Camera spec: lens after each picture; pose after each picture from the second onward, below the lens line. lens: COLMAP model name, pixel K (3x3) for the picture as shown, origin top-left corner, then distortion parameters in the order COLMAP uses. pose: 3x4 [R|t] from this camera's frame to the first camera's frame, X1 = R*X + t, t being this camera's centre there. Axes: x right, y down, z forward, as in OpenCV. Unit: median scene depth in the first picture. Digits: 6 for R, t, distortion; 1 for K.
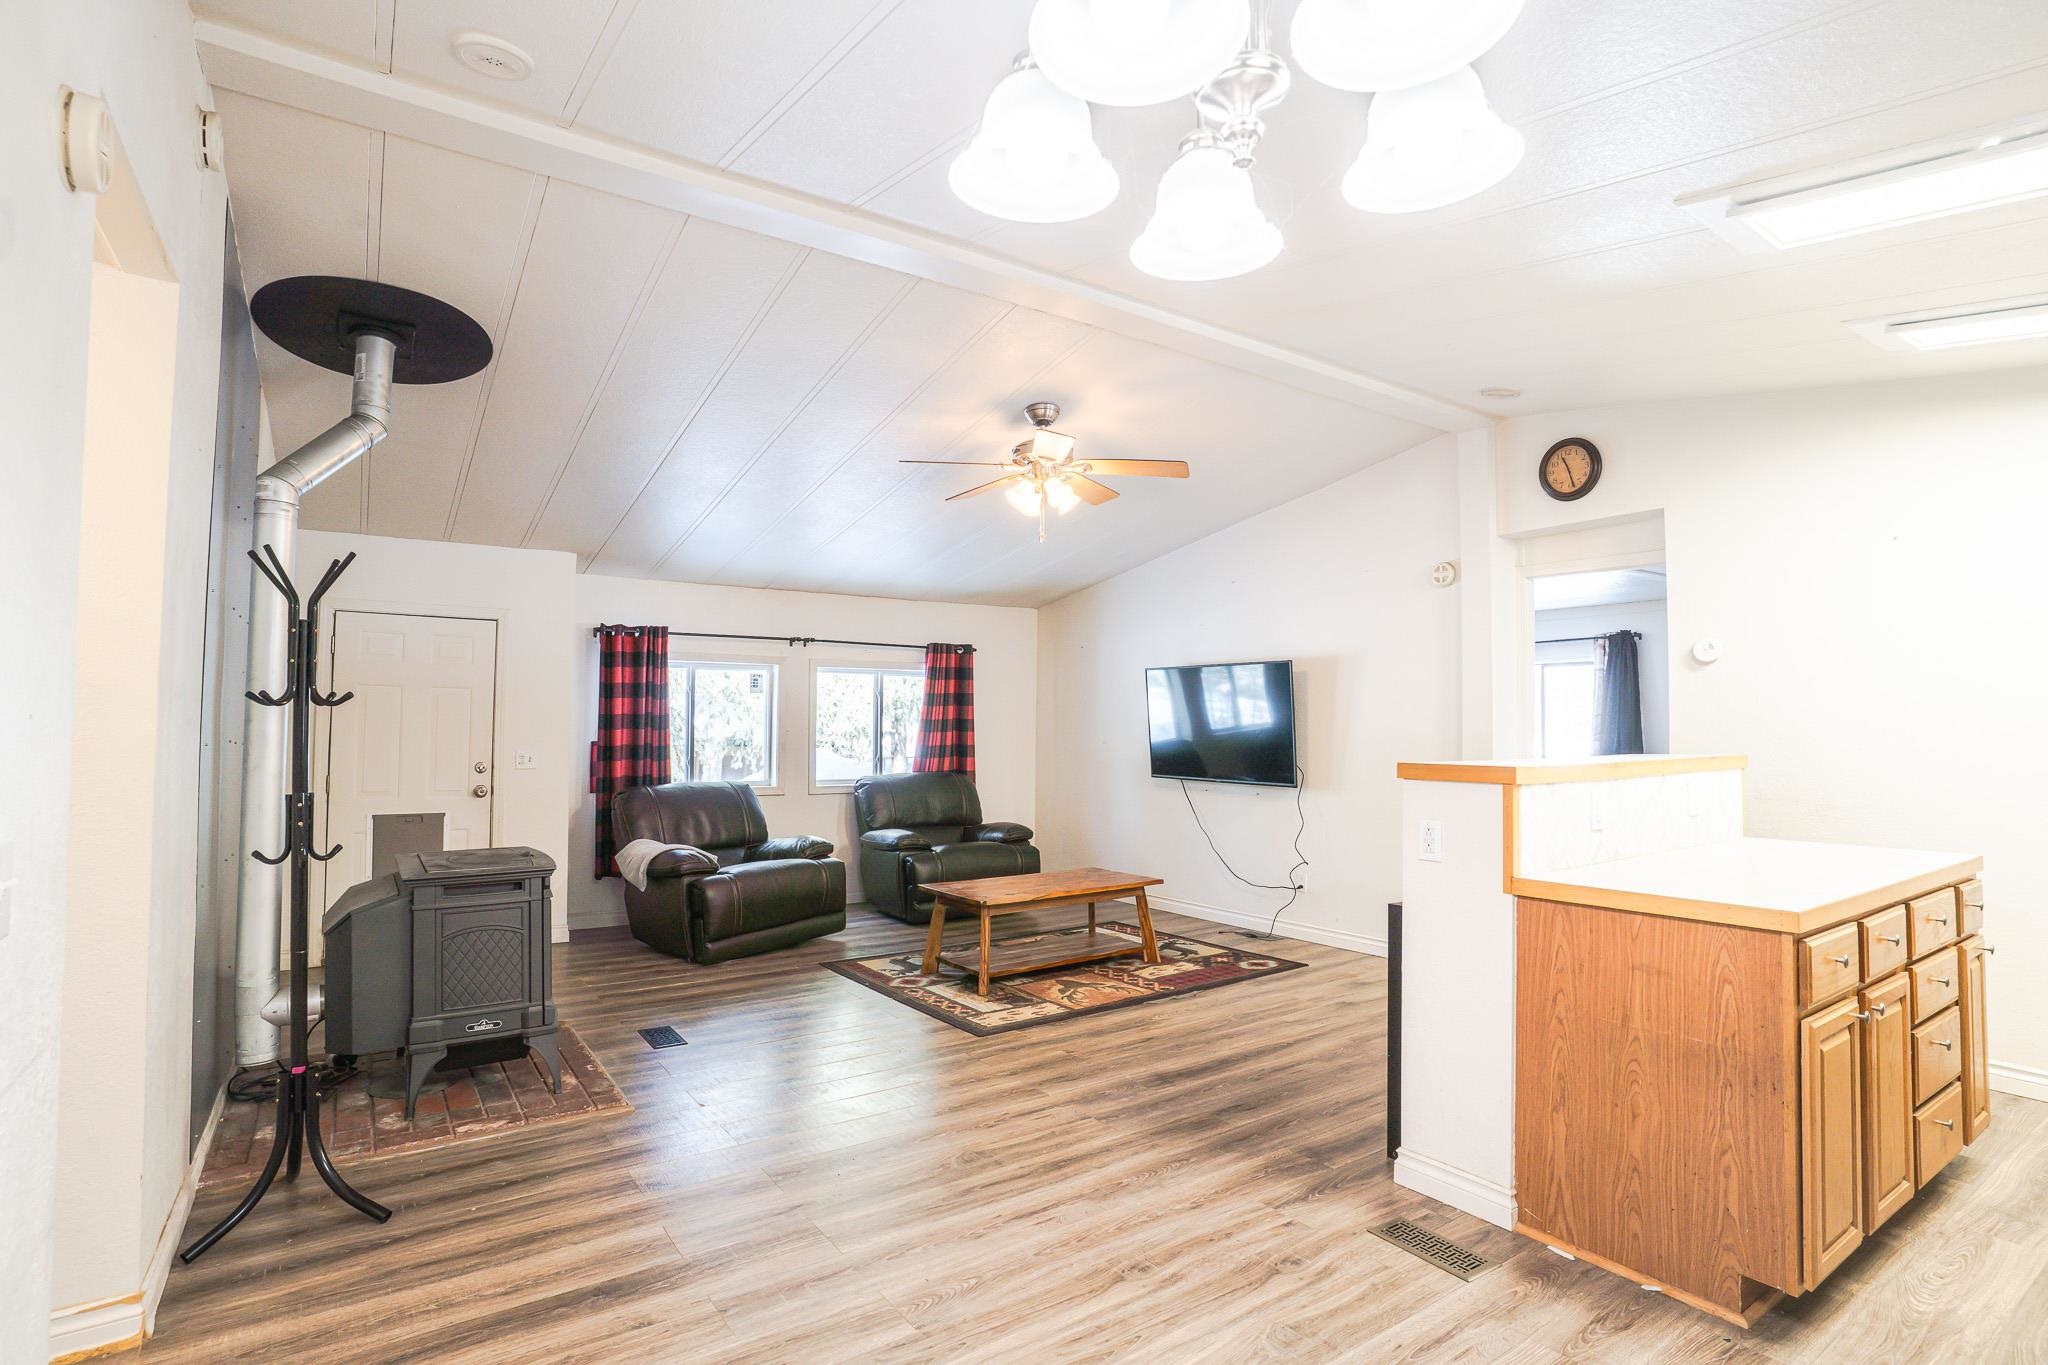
lens RADIAL K [[1005.7, 0, 1017.4], [0, 1005.7, 689.5], [0, 0, 1]] dist [-0.075578, 0.034121]
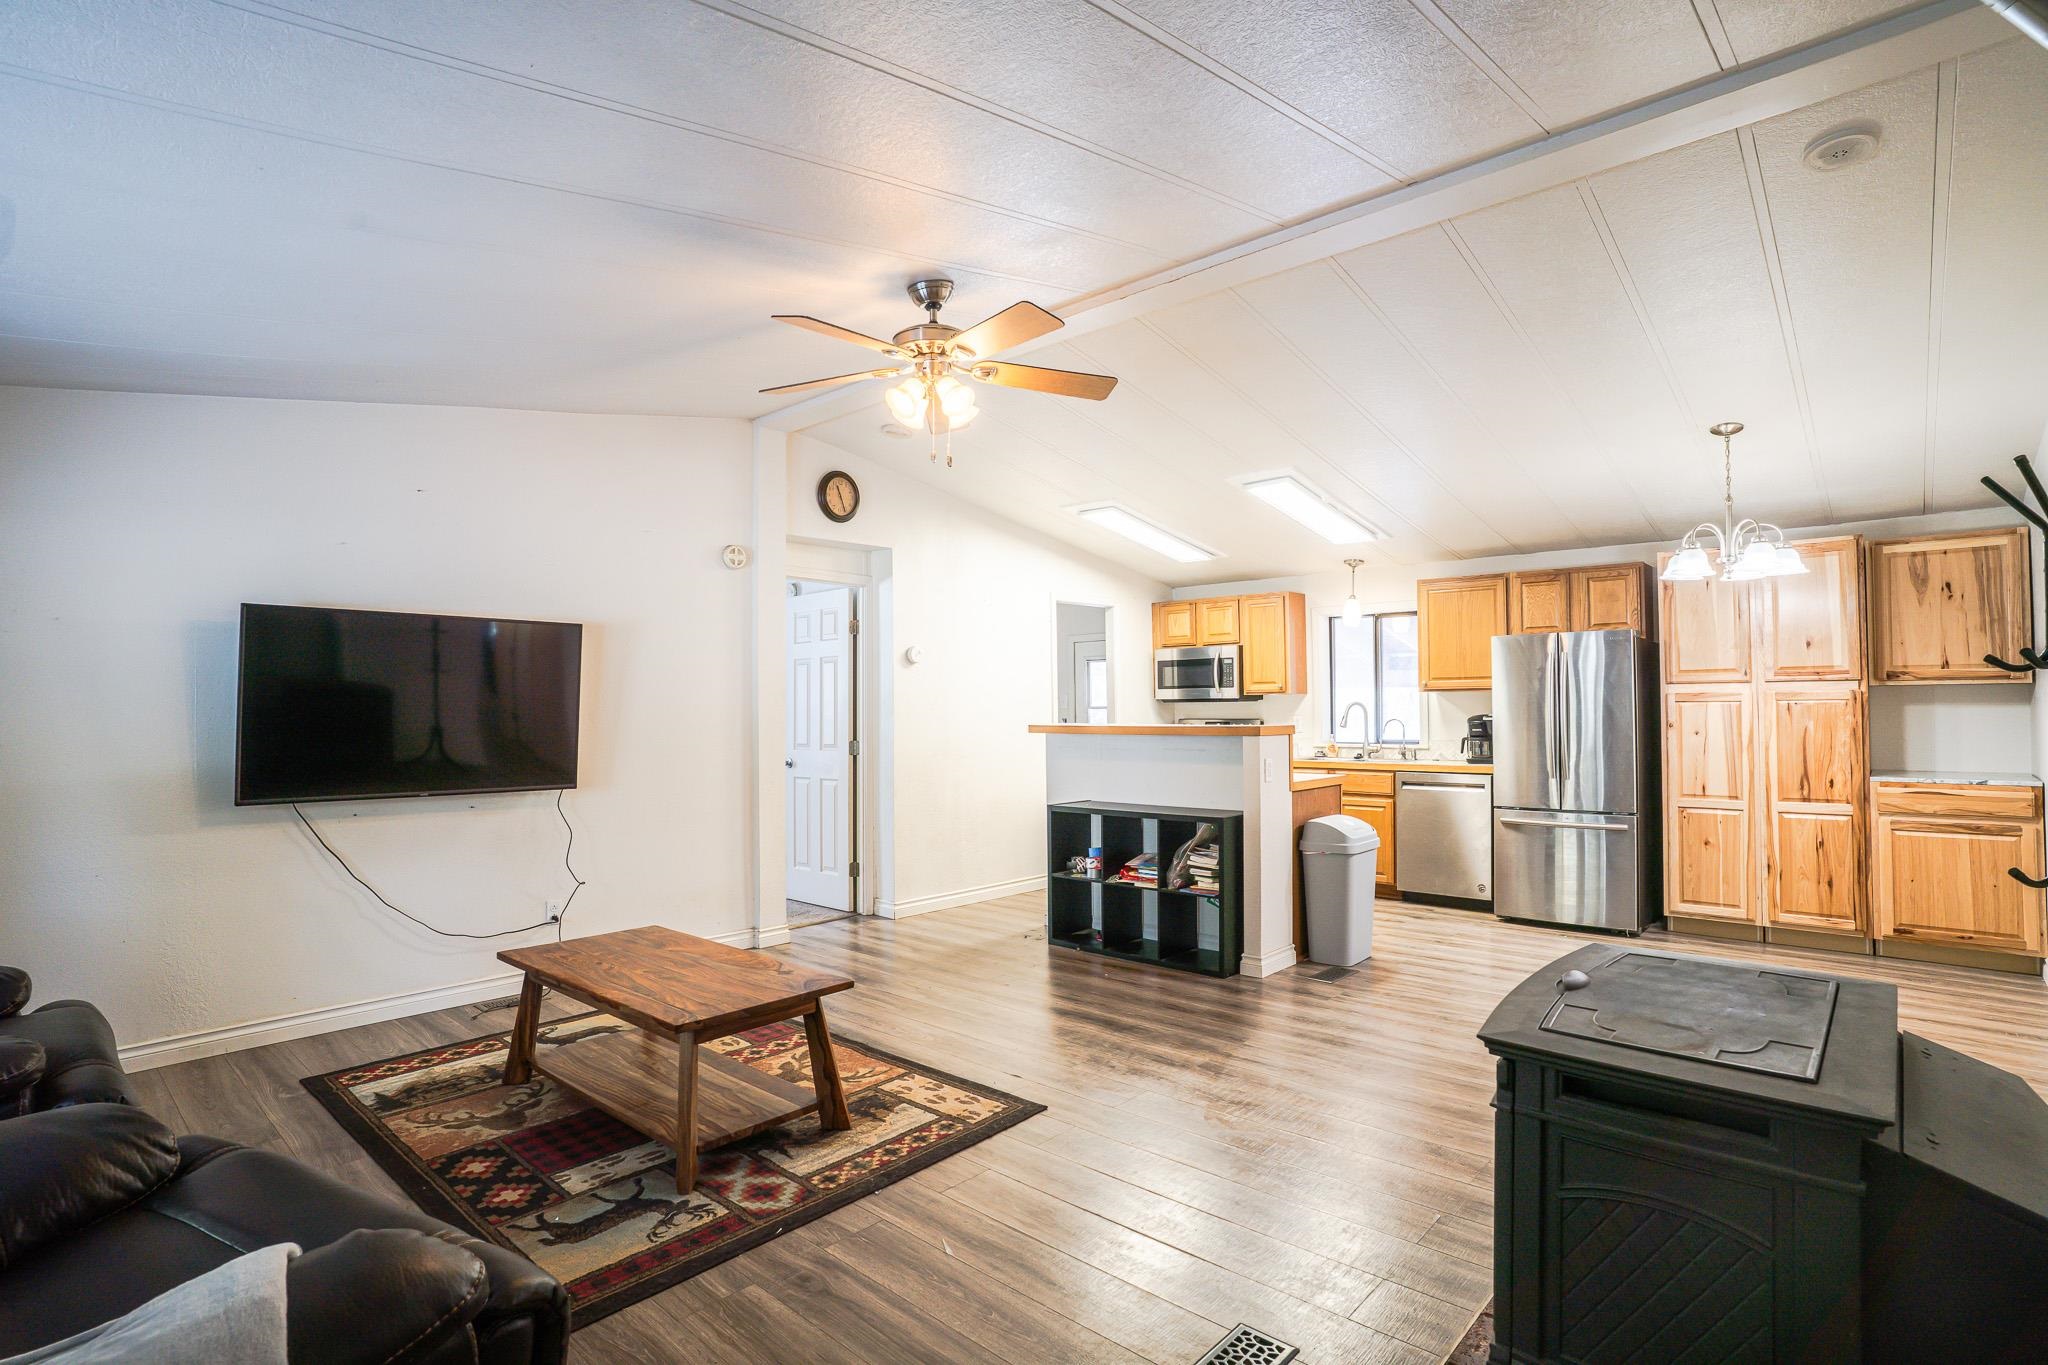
lens RADIAL K [[1005.7, 0, 1017.4], [0, 1005.7, 689.5], [0, 0, 1]] dist [-0.075578, 0.034121]
pose [[-0.225392, 0.016777, 0.974124, -0.682863], [-0.028328, 0.999316, -0.023765, 0.037362], [-0.973856, -0.032951, -0.224763, 1.044878]]
